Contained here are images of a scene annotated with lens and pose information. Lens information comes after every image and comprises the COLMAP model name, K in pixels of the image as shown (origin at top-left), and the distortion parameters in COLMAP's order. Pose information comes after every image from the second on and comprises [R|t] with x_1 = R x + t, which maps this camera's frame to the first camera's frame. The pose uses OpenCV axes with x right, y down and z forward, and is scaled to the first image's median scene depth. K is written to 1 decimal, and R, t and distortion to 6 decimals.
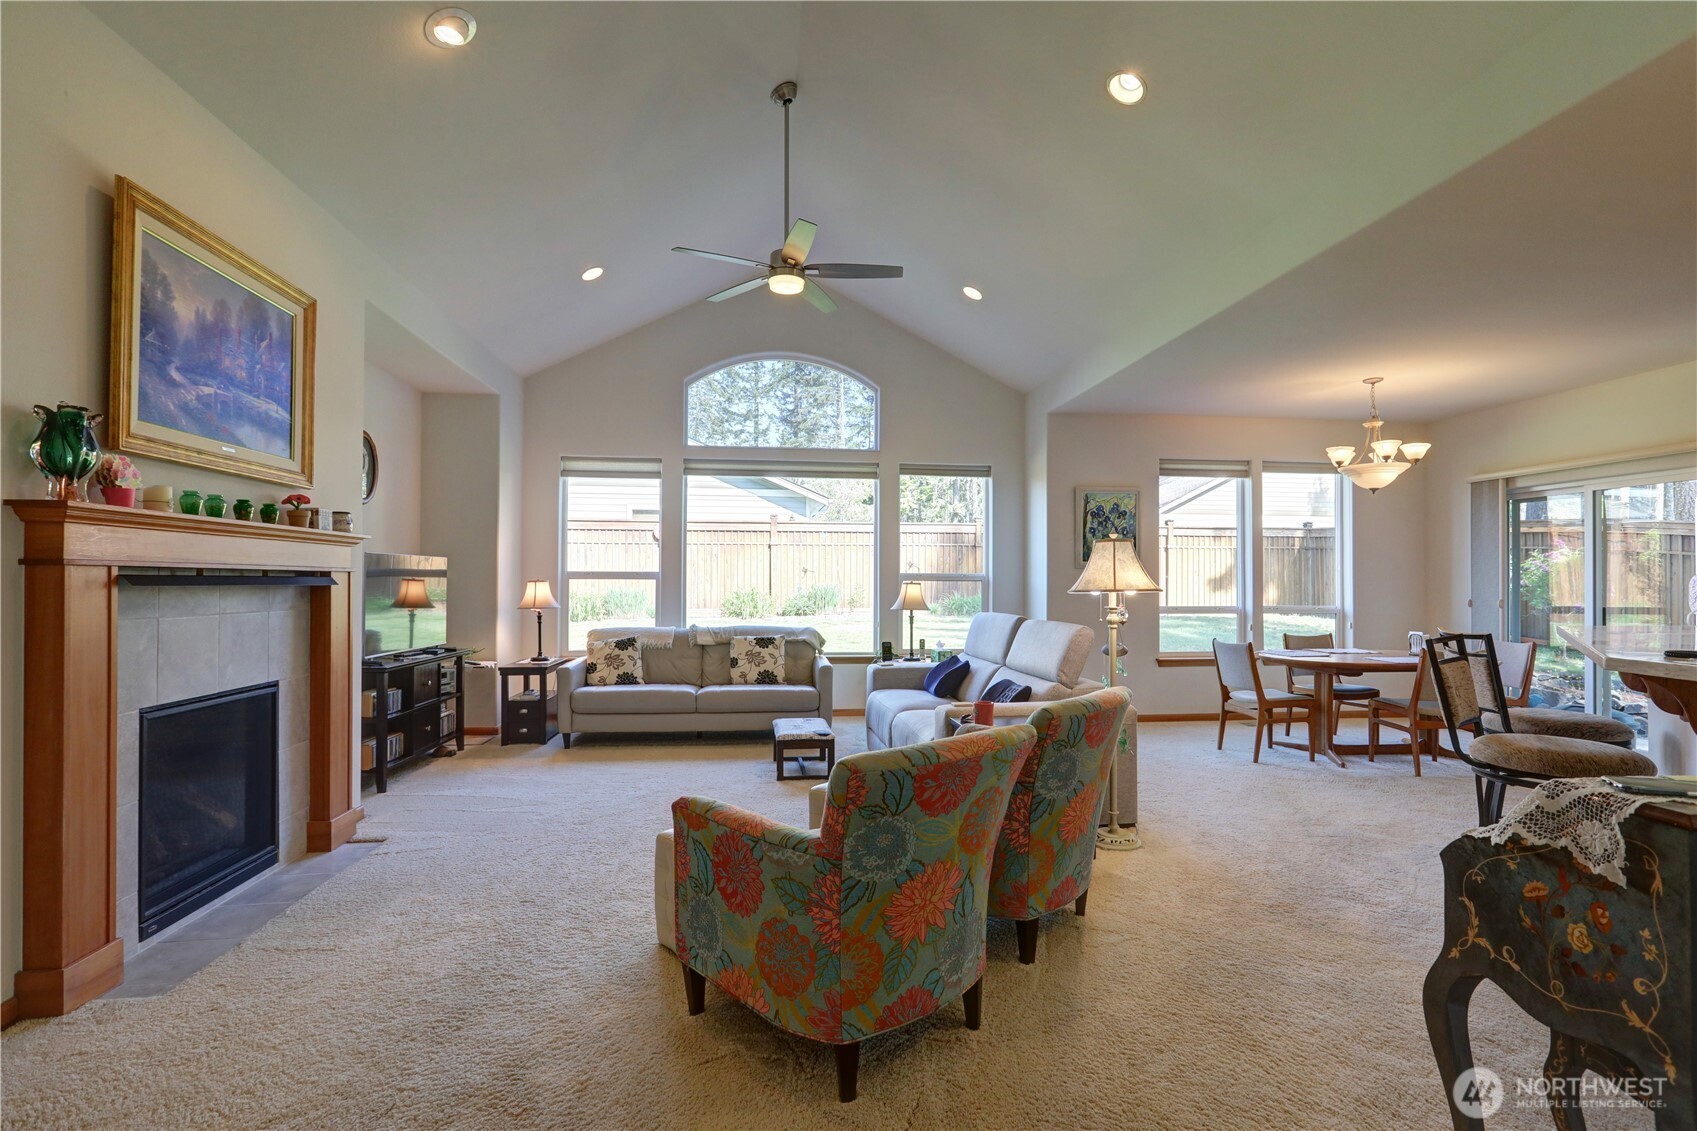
lens RADIAL K [[789.2, 0, 838.5], [0, 789.2, 573.5], [0, 0, 1]] dist [-0.006181, -0.000005]
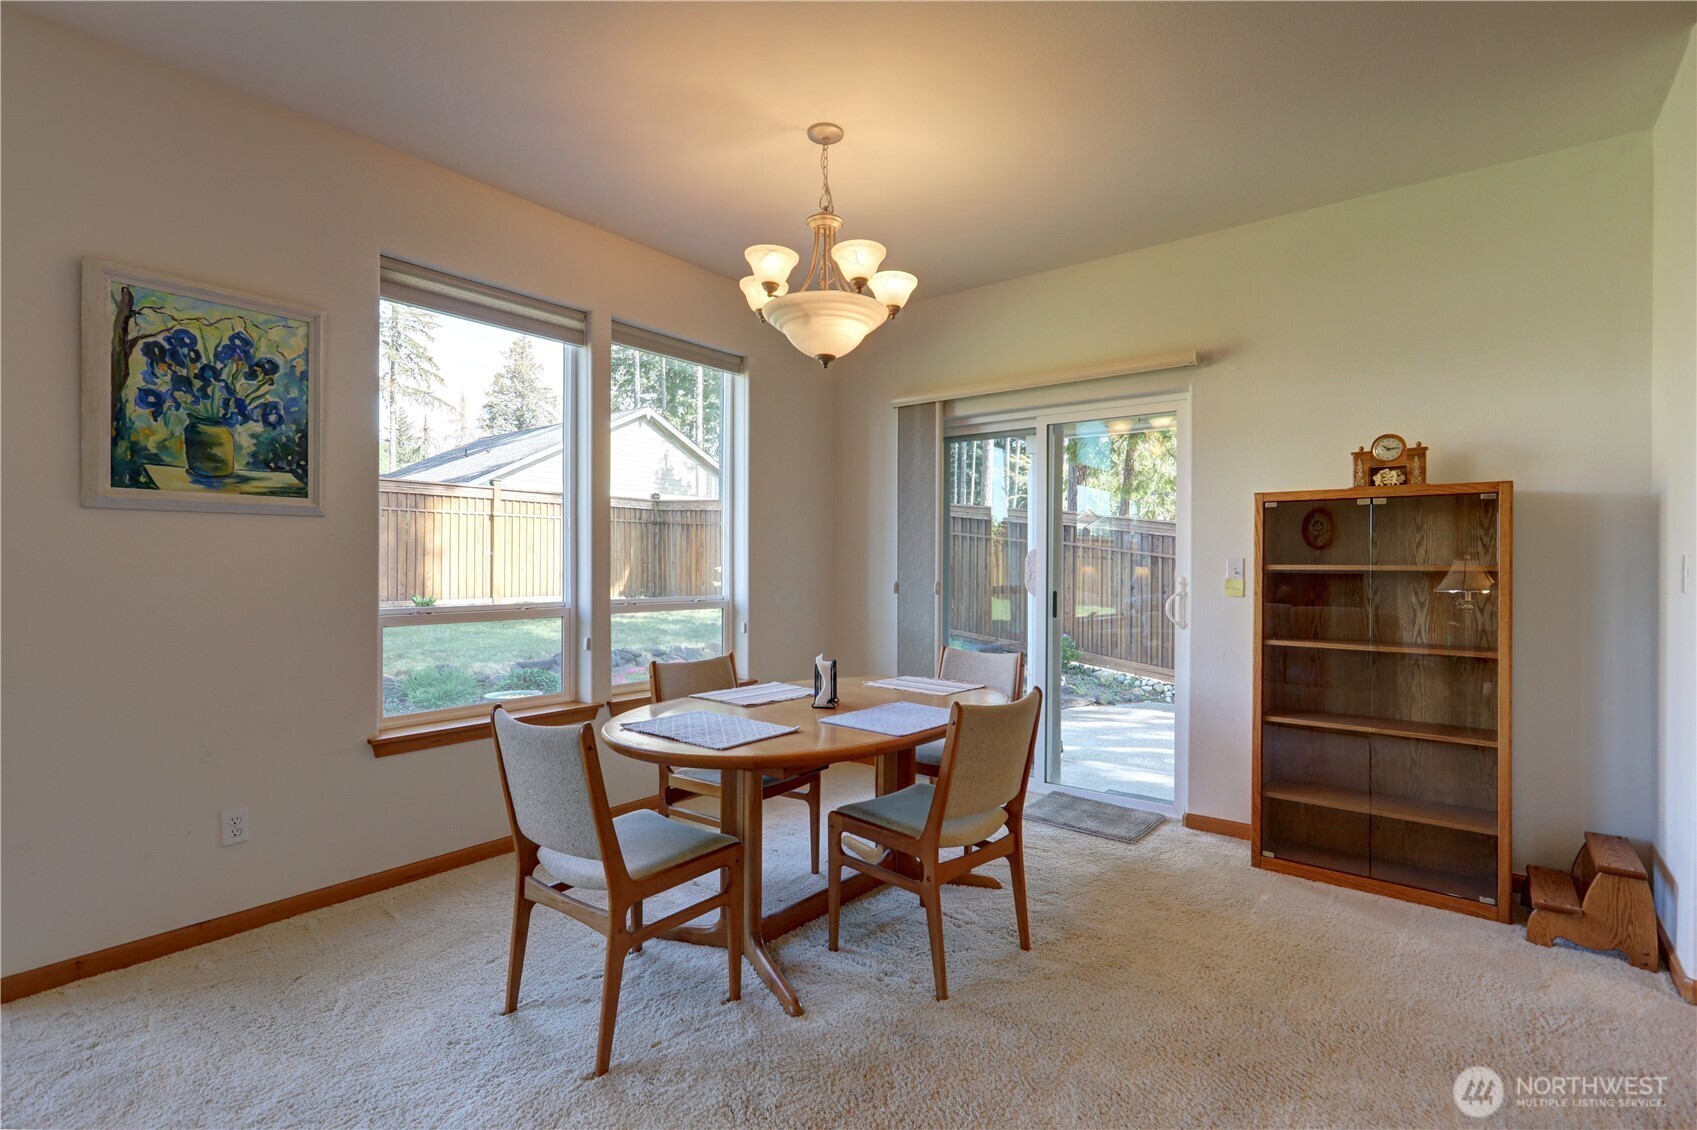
lens RADIAL K [[789.2, 0, 851.4], [0, 789.2, 555.4], [0, 0, 1]] dist [-0.006181, -0.000005]
pose [[0.701087, 0.003814, 0.713065, 0.290904], [-0.004677, 0.999989, -0.000750, 0.011636], [-0.713060, -0.002809, 0.701097, 0.544513]]
